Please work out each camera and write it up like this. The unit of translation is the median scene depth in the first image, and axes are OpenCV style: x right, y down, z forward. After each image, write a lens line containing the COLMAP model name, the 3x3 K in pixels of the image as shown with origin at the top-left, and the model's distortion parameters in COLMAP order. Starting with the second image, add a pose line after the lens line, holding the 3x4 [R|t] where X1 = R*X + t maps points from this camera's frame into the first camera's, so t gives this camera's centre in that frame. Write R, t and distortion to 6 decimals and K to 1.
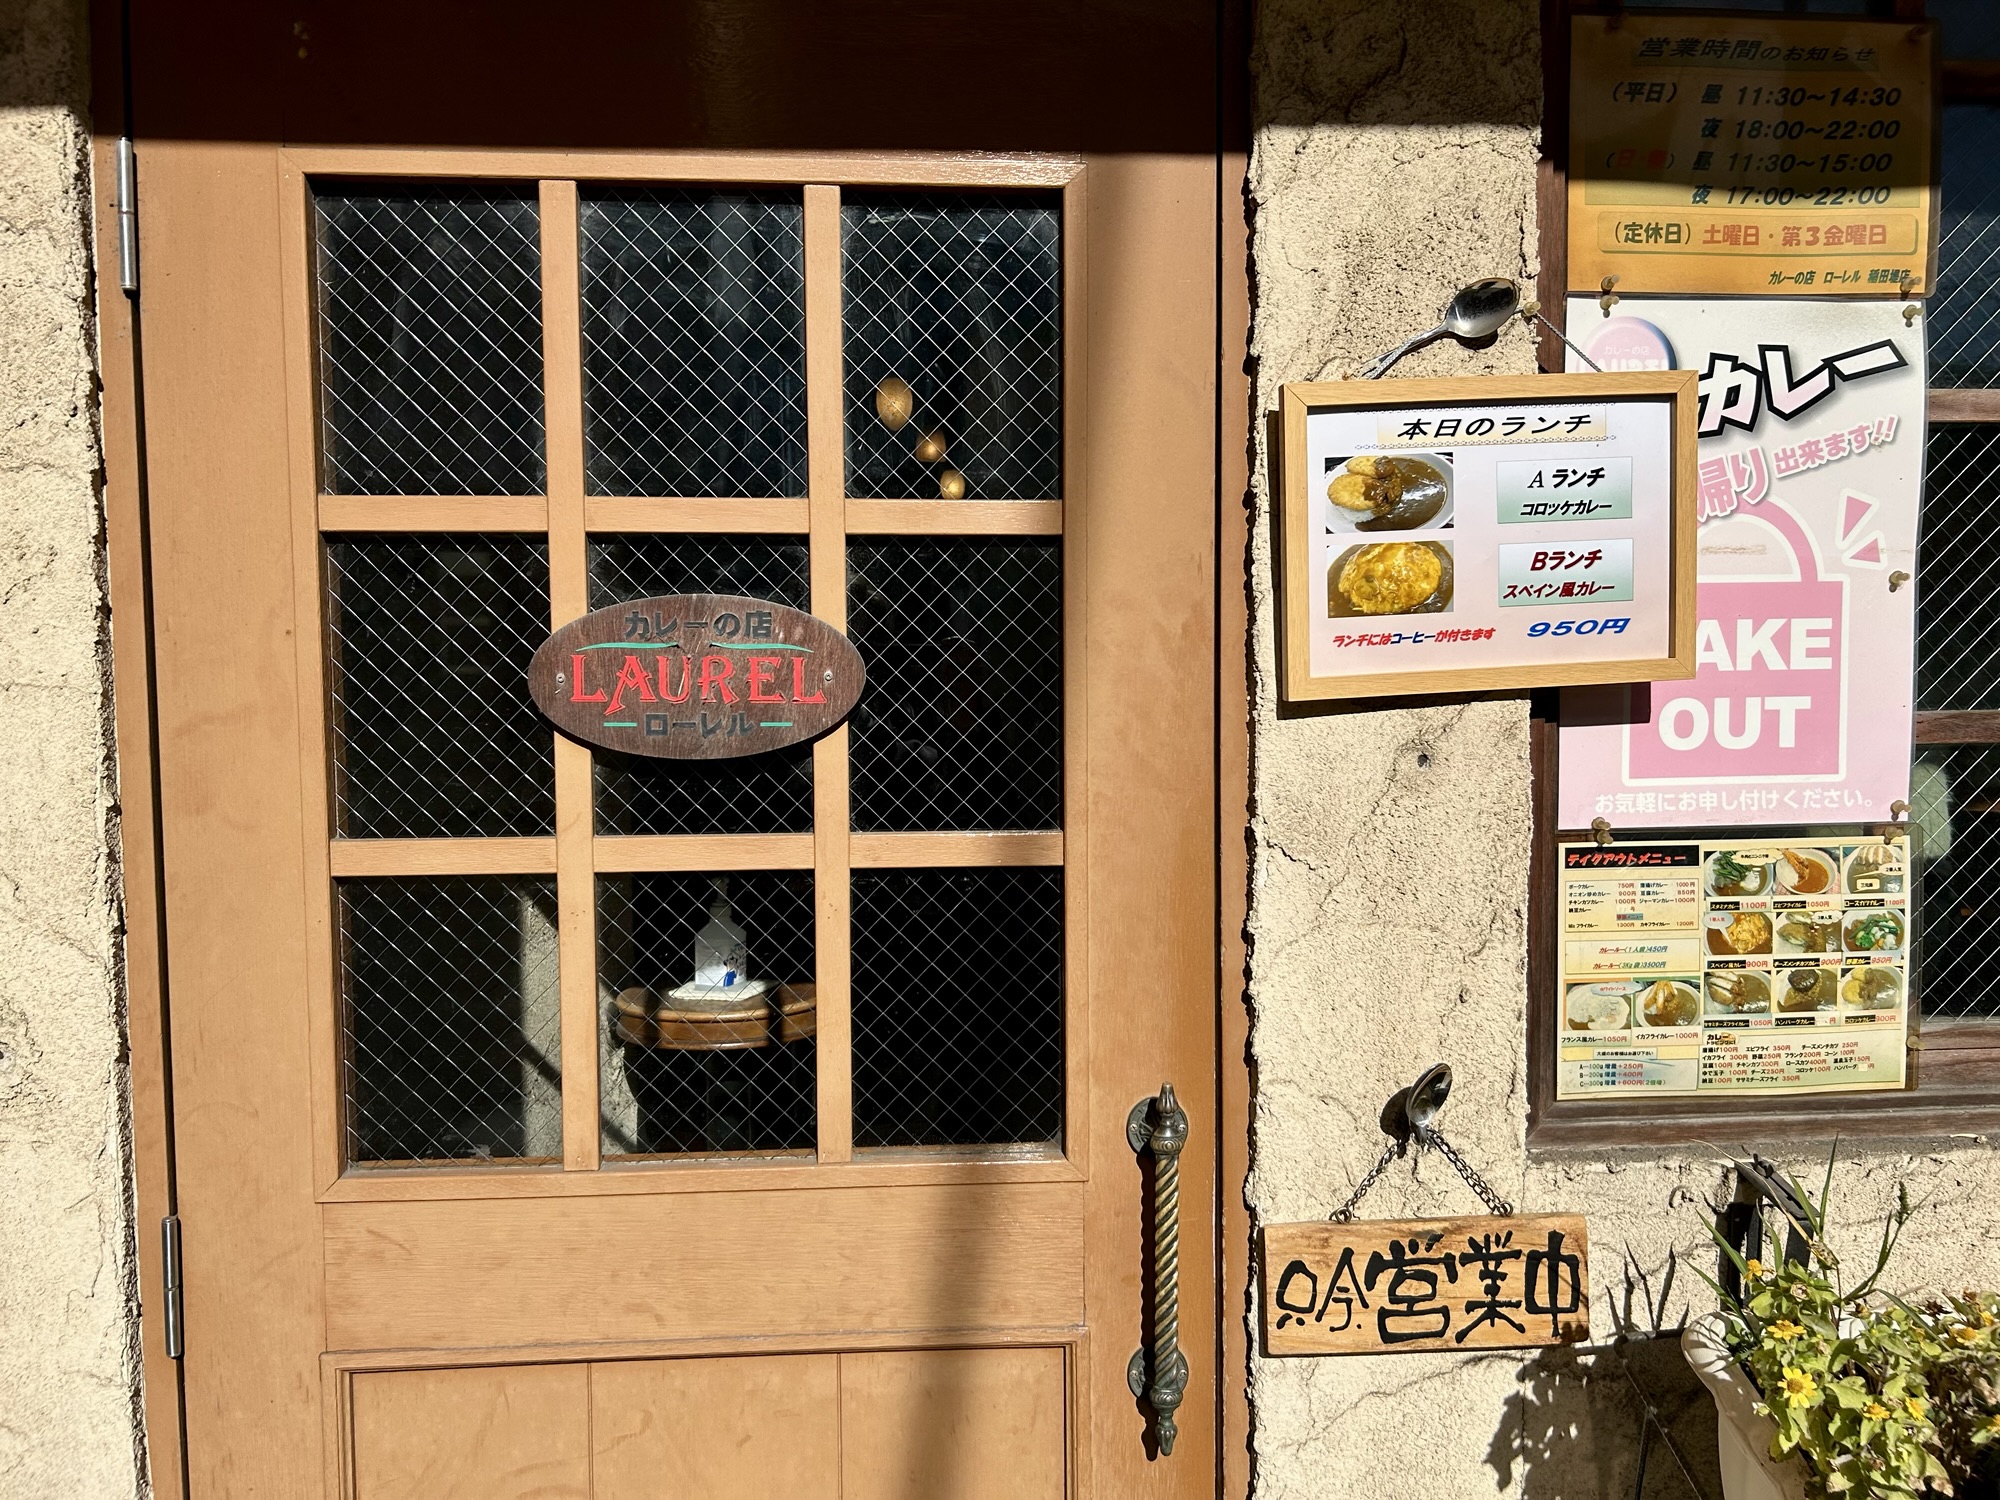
lens RADIAL K [[1641.5, 0, 971.6], [0, 1641.5, 748.6], [0, 0, 1]] dist [0.054934, -0.086025]
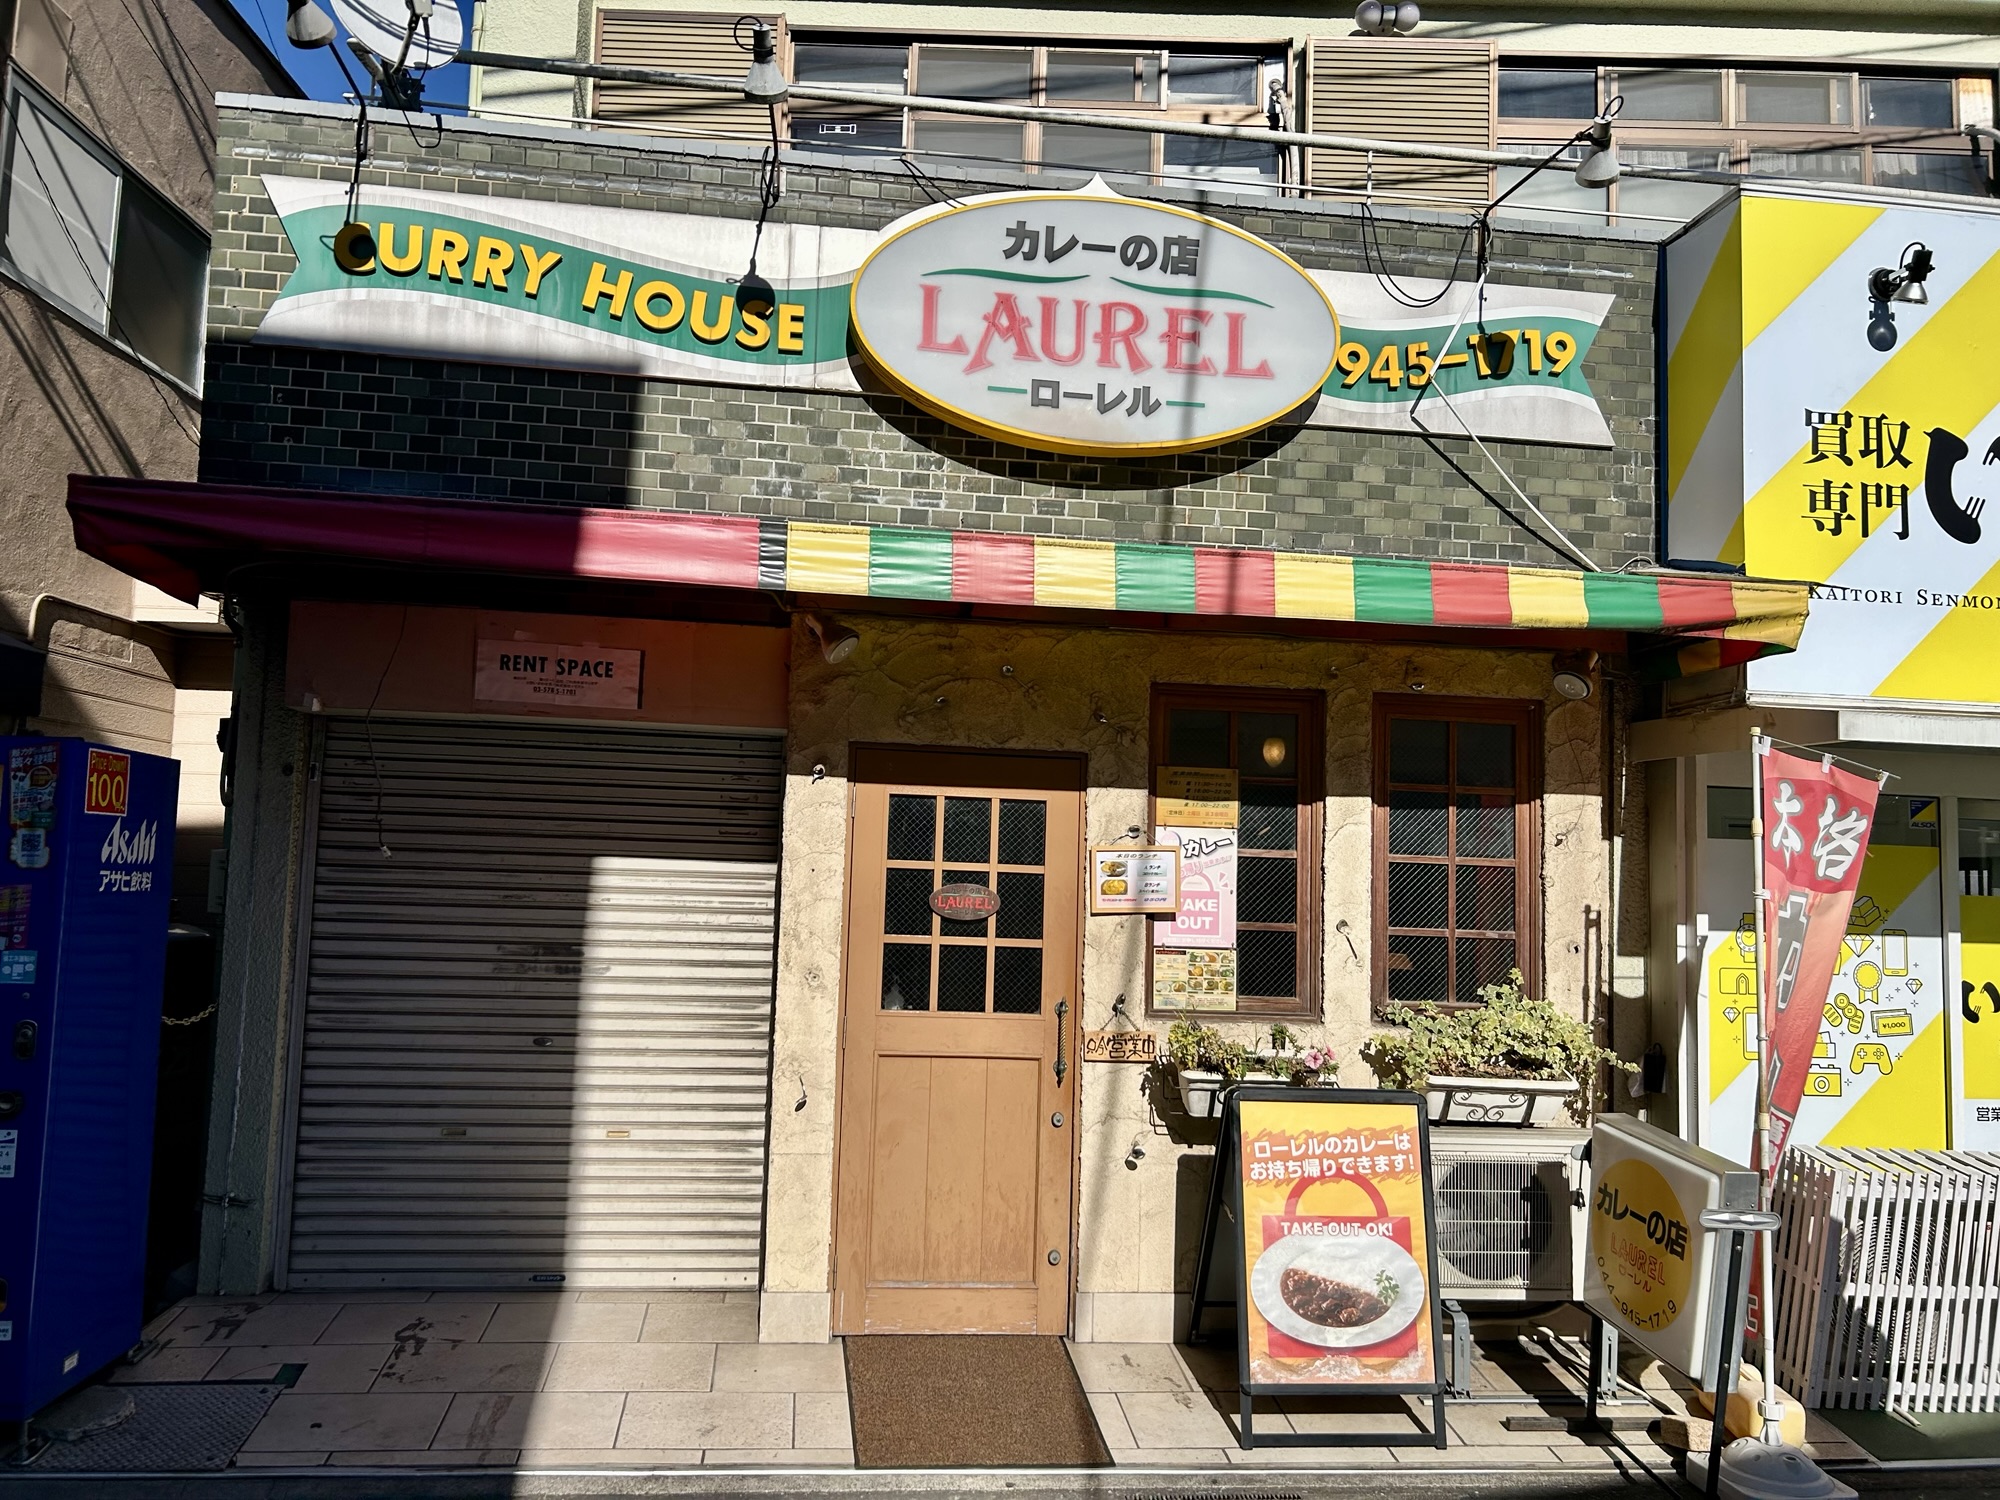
lens RADIAL K [[1446.6, 0, 963.6], [0, 1446.6, 747.1], [0, 0, 1]] dist [0.081546, -0.089218]
pose [[0.998255, 0.045235, 0.037952, -0.335677], [-0.038838, 0.987145, -0.155039, 0.153308], [-0.044477, 0.153294, 0.987179, -3.001061]]
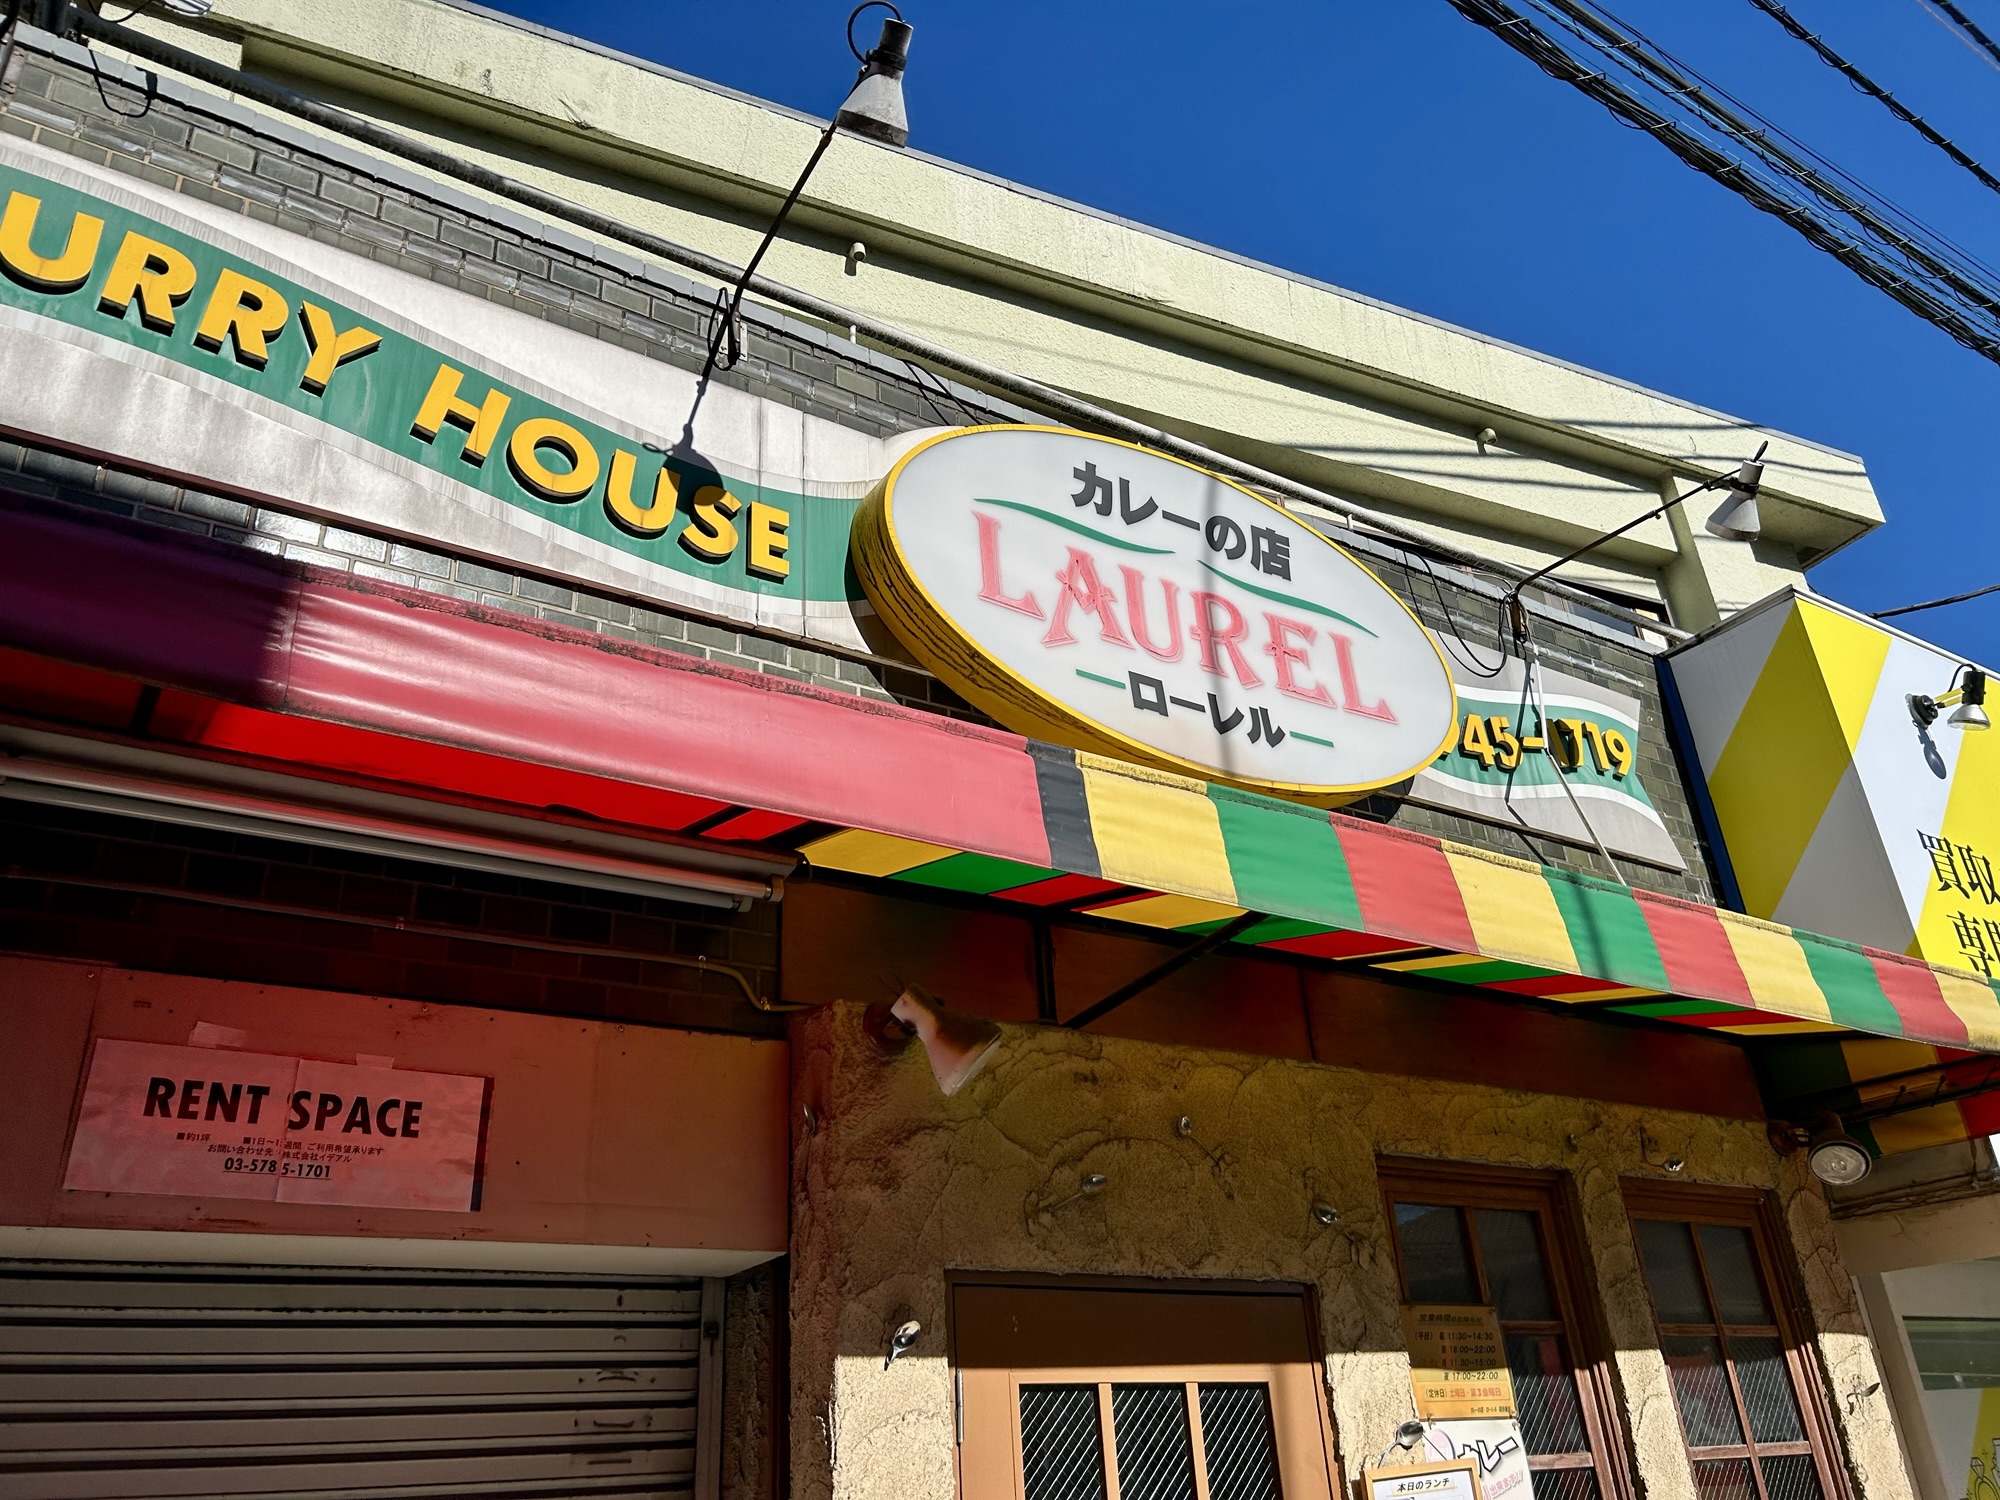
lens RADIAL K [[1446.6, 0, 963.6], [0, 1446.6, 747.1], [0, 0, 1]] dist [0.081546, -0.089218]
pose [[0.888083, 0.172693, 0.426011, -1.420212], [0.076806, 0.857977, -0.507914, -0.072320], [-0.453221, 0.483790, 0.748691, -0.881084]]
